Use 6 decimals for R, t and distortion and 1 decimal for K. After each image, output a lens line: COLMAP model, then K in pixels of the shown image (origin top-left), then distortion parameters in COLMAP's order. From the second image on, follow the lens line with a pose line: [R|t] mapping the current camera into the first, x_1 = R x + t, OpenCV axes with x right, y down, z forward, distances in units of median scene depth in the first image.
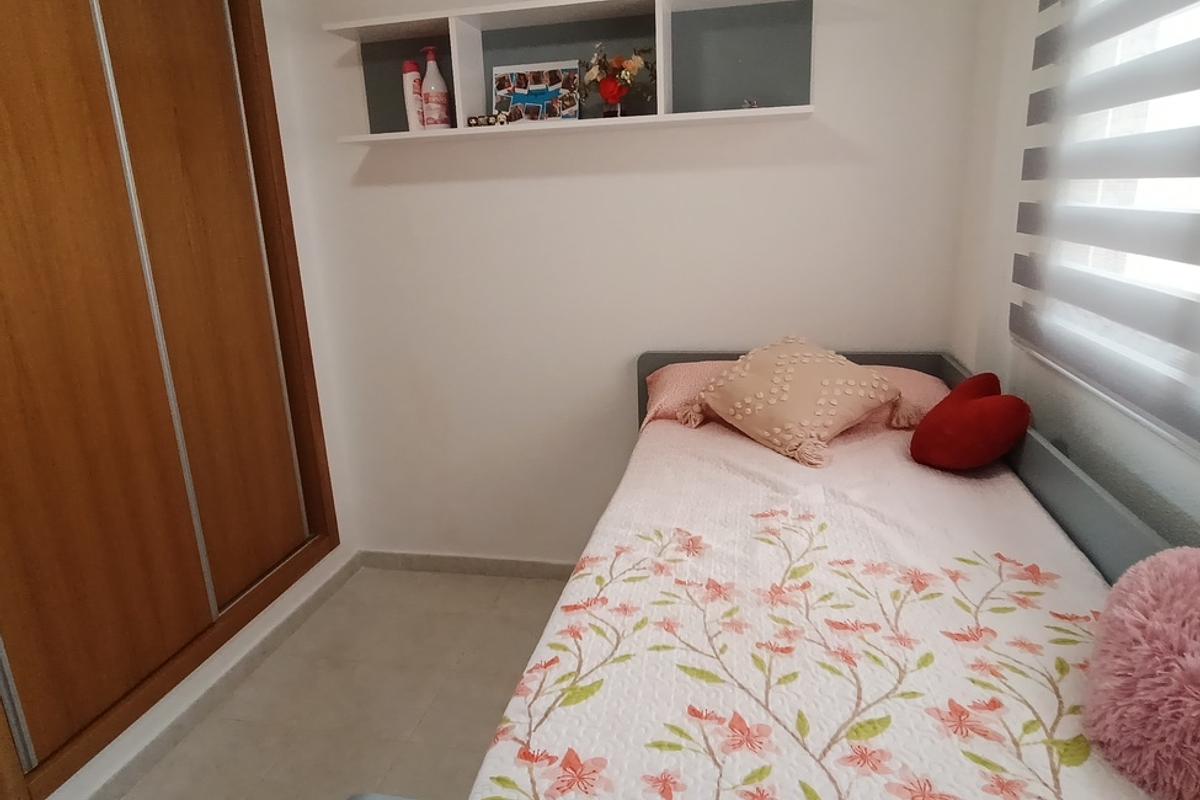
lens RADIAL K [[731.3, 0, 588.6], [0, 731.3, 392.6], [0, 0, 1]] dist [-0.036550, 0.026797]
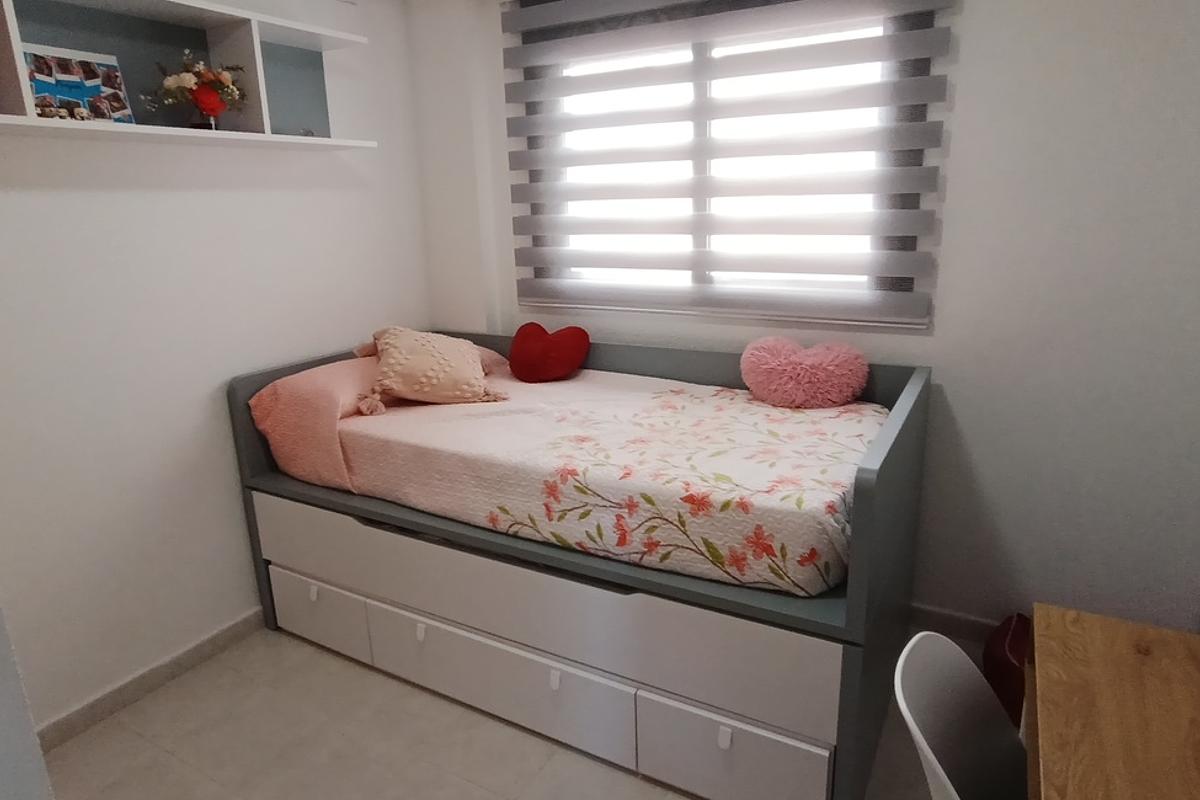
lens RADIAL K [[731.3, 0, 588.6], [0, 731.3, 392.6], [0, 0, 1]] dist [-0.036550, 0.026797]
pose [[0.309092, -0.204424, 0.928802, -1.110793], [0.265550, 0.956332, 0.122112, -0.050379], [-0.913206, 0.208900, 0.349879, 0.421877]]
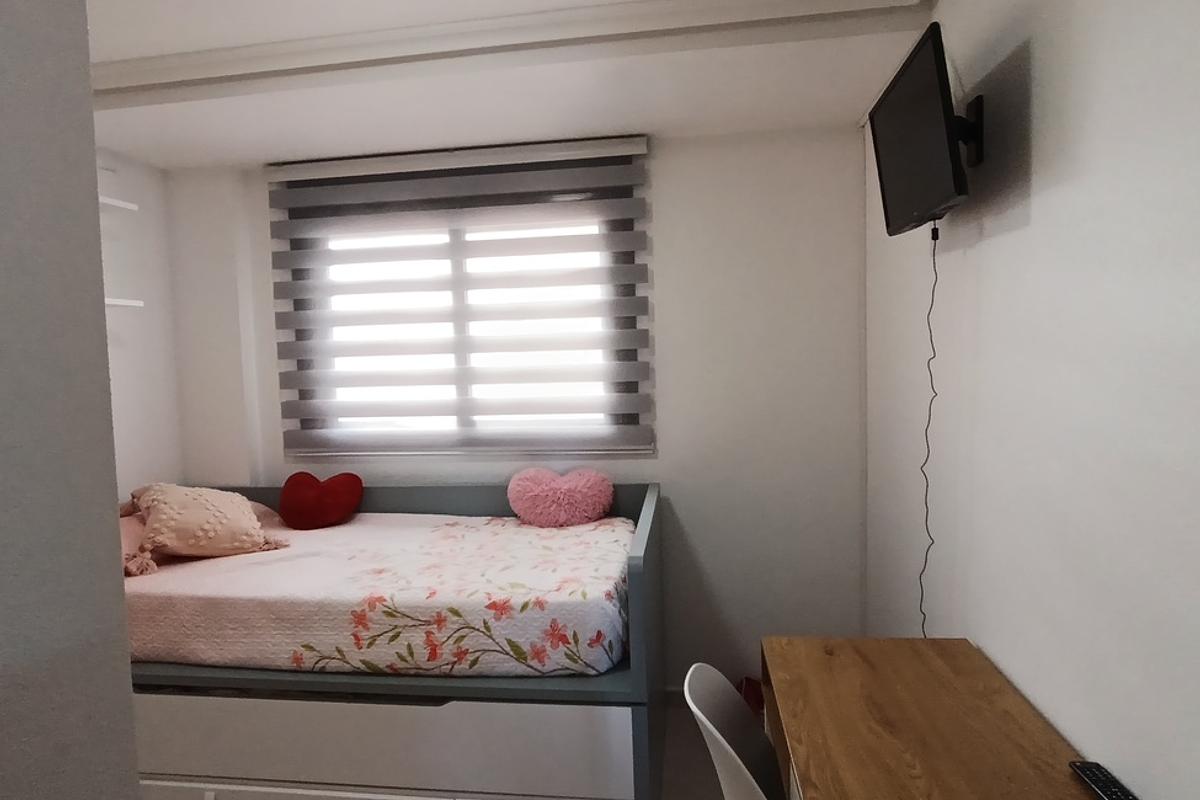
lens RADIAL K [[731.3, 0, 588.6], [0, 731.3, 392.6], [0, 0, 1]] dist [-0.036550, 0.026797]
pose [[-0.070356, -0.012309, 0.997446, -1.352888], [0.297616, 0.954123, 0.032767, -0.069664], [-0.952090, 0.299161, -0.063465, 0.511856]]
